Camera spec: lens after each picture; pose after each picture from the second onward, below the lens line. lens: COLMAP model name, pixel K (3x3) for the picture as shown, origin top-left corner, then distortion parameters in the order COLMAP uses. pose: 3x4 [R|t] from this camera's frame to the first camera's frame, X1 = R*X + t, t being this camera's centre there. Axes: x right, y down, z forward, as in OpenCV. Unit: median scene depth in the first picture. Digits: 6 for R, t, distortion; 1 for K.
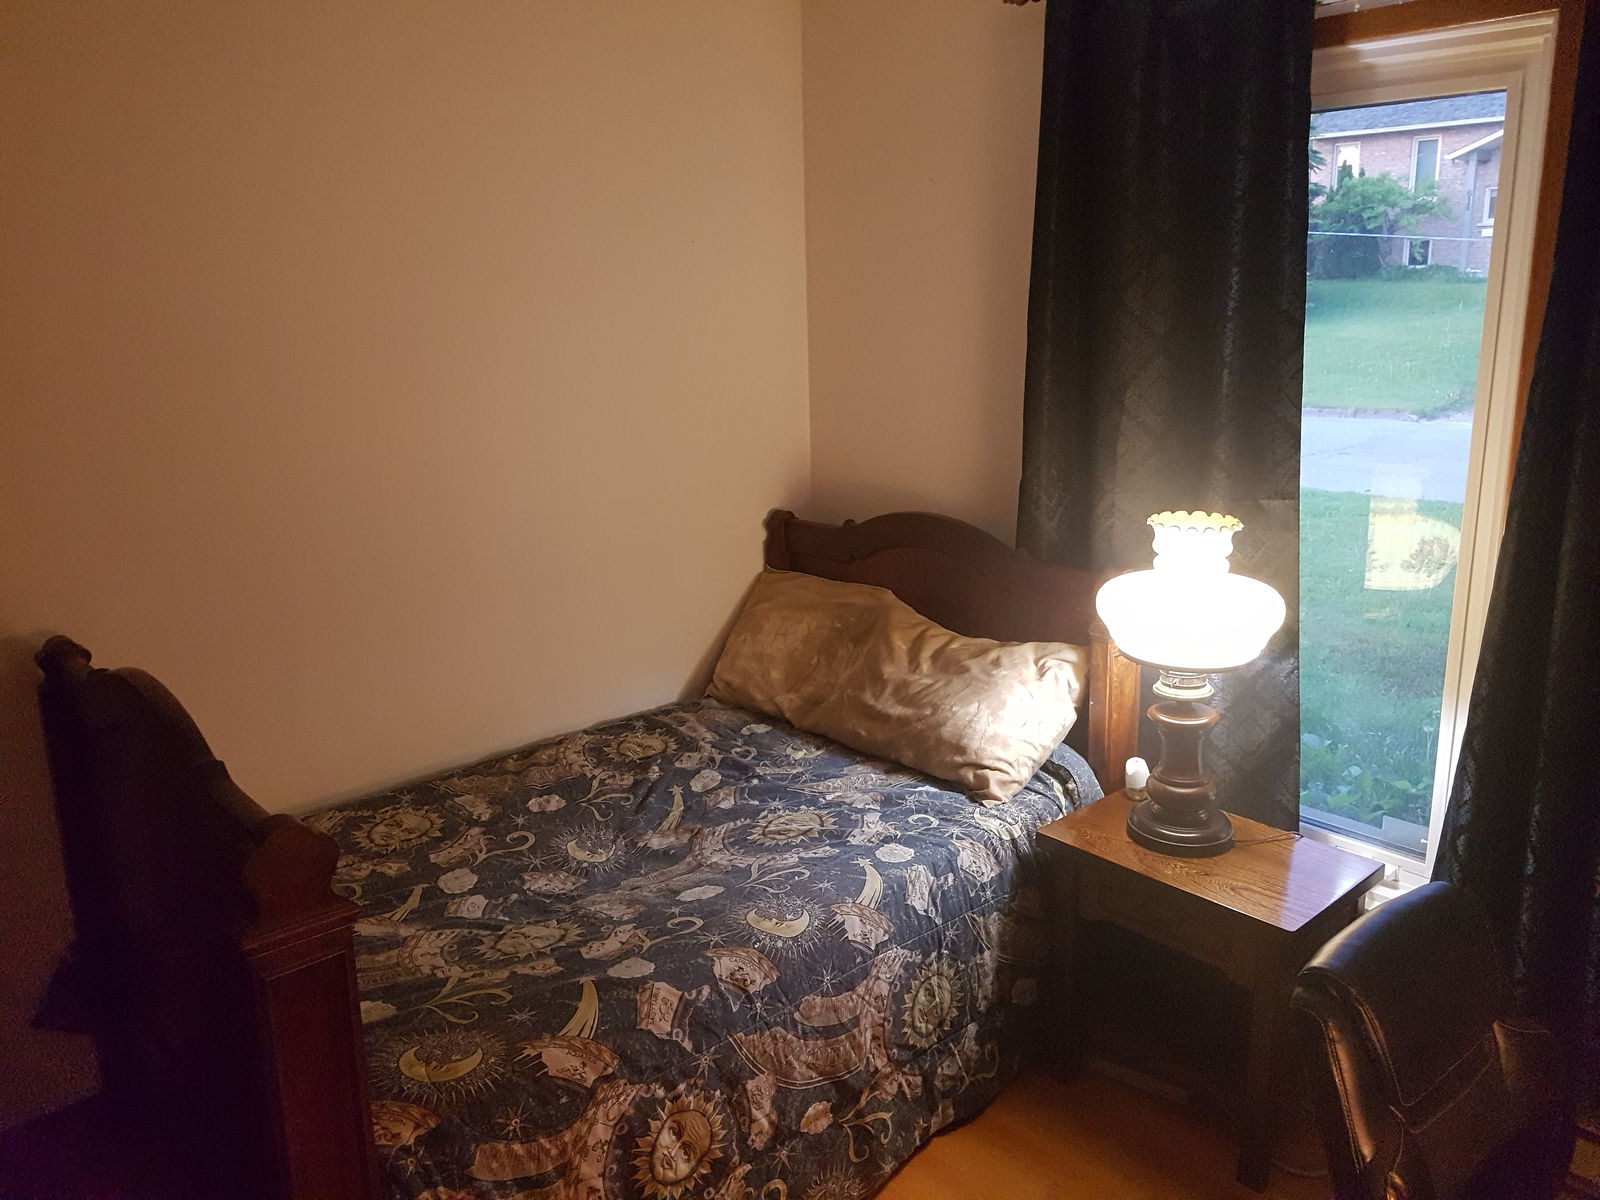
lens RADIAL K [[1212.7, 0, 799.4], [0, 1212.7, 578.4], [0, 0, 1]] dist [0.269426, -0.596862]
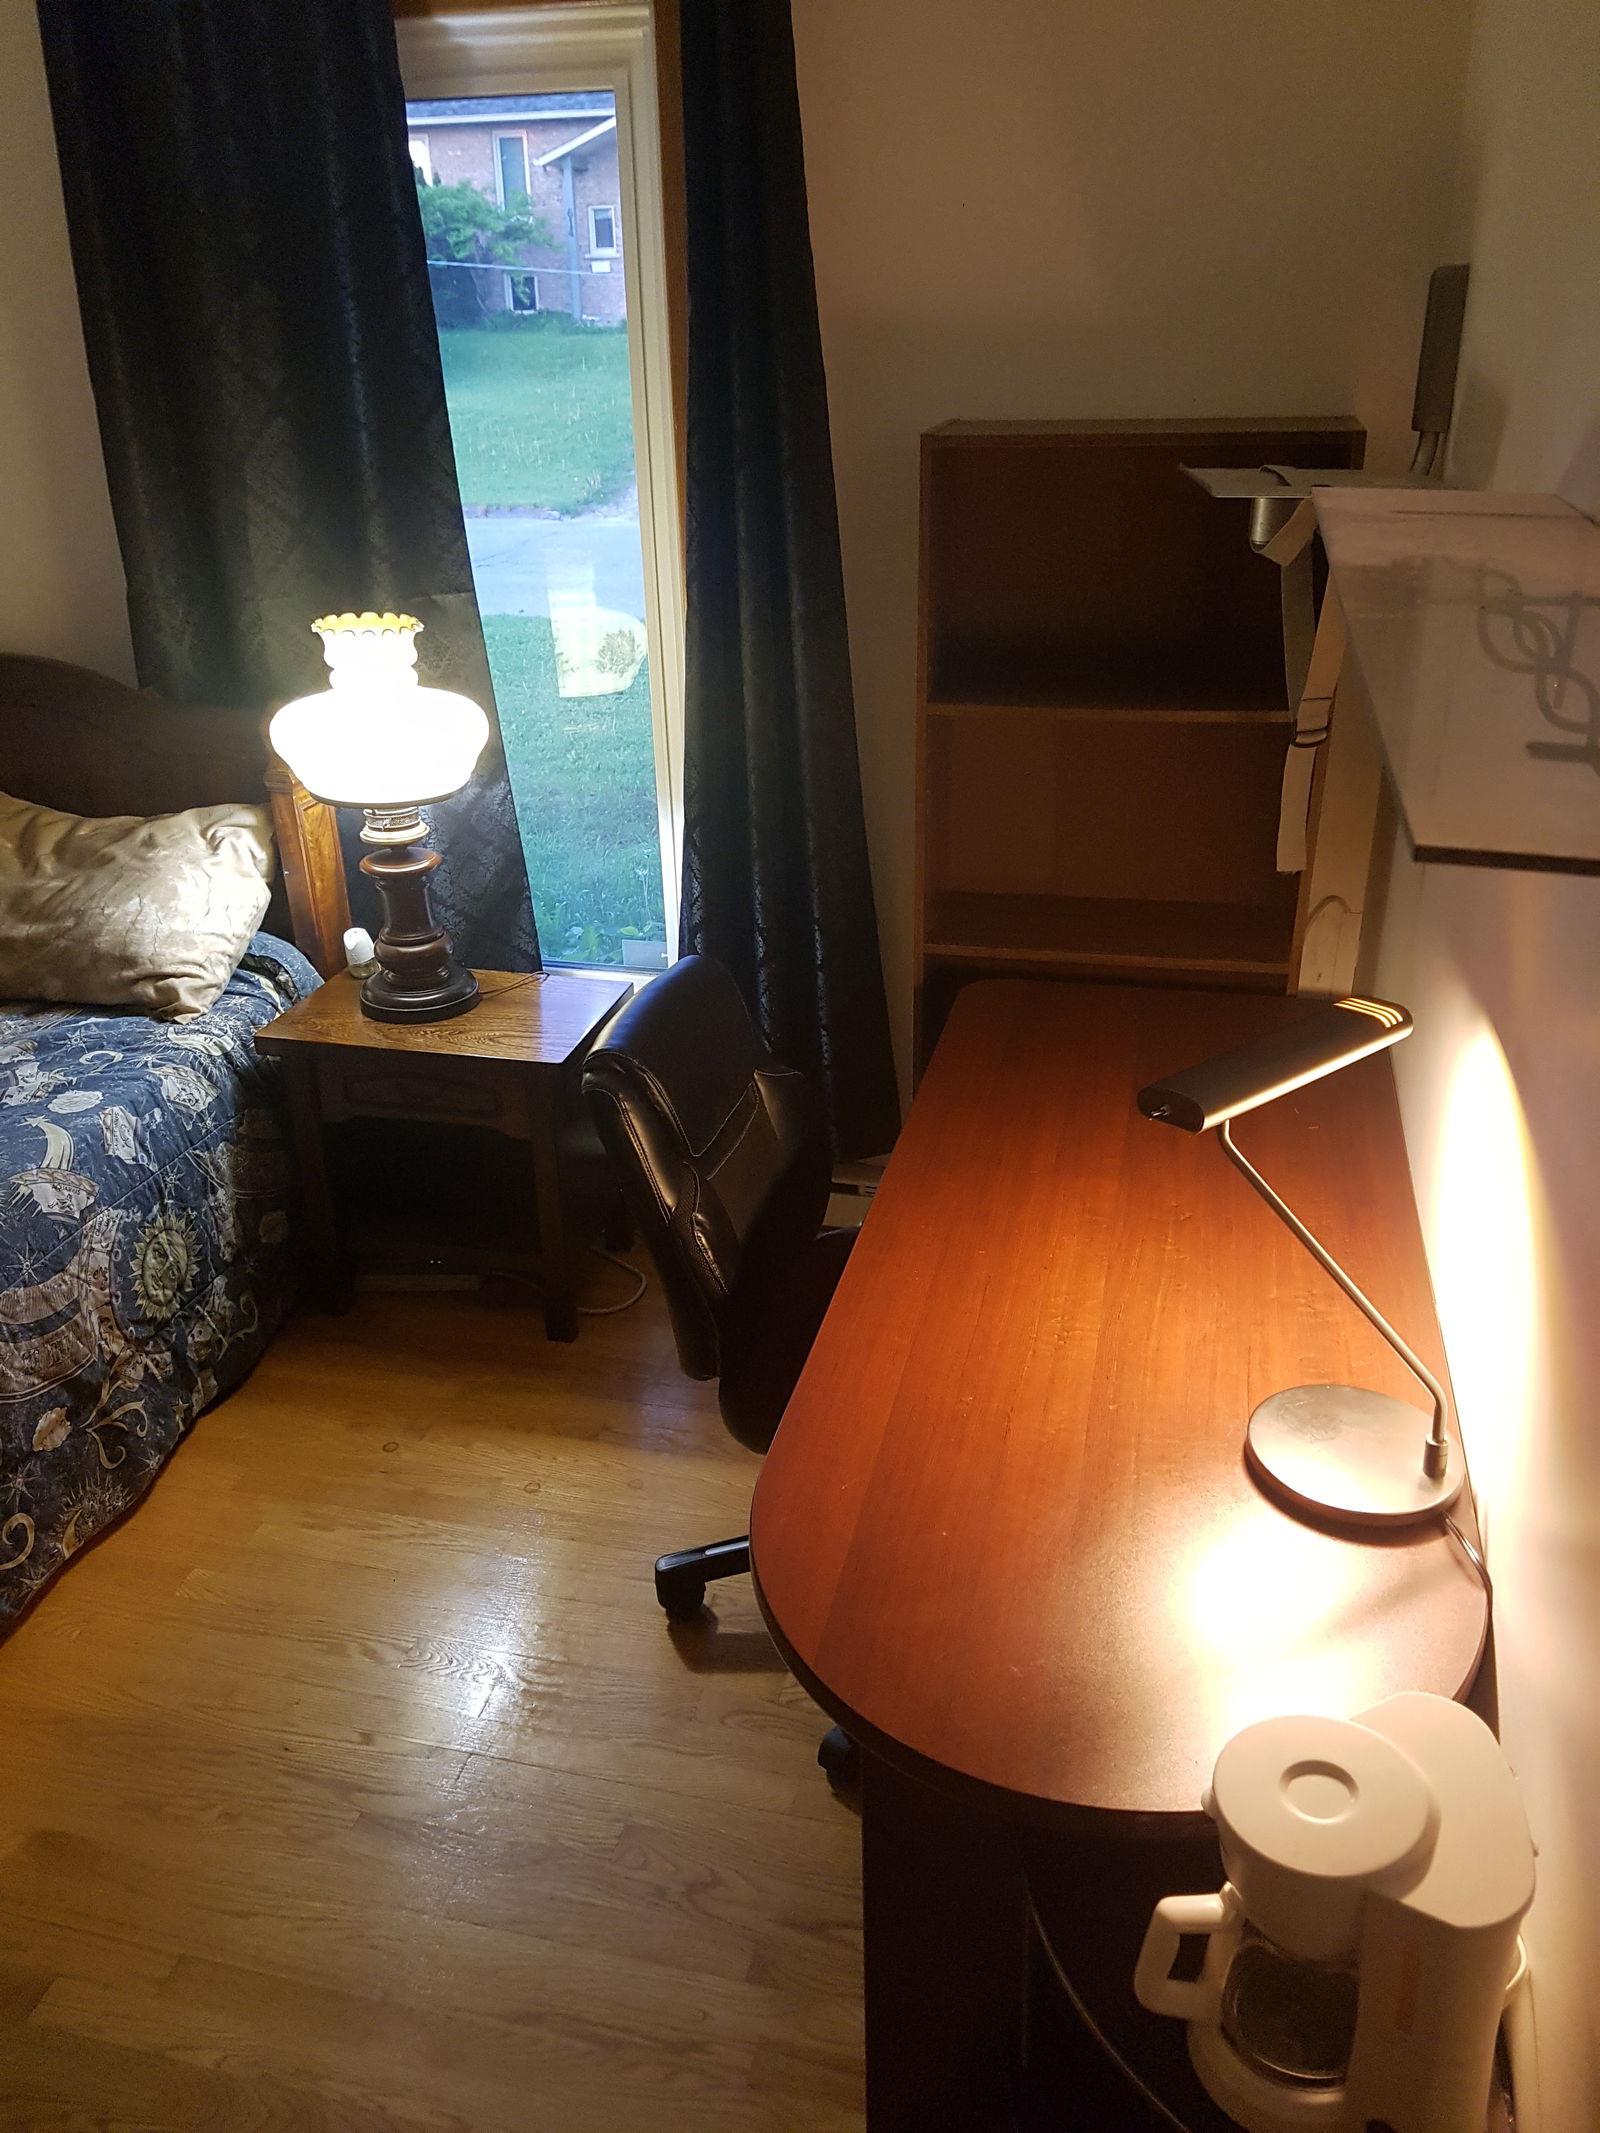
lens RADIAL K [[1616.6, 0, 800.0], [0, 1616.6, 1066.5], [0, 0, 1]] dist [0.269426, -0.596862]
pose [[0.831326, -0.229601, 0.506142, -0.062883], [0.129271, 0.965584, 0.225692, 0.025074], [-0.540542, -0.122194, 0.832396, -0.099377]]
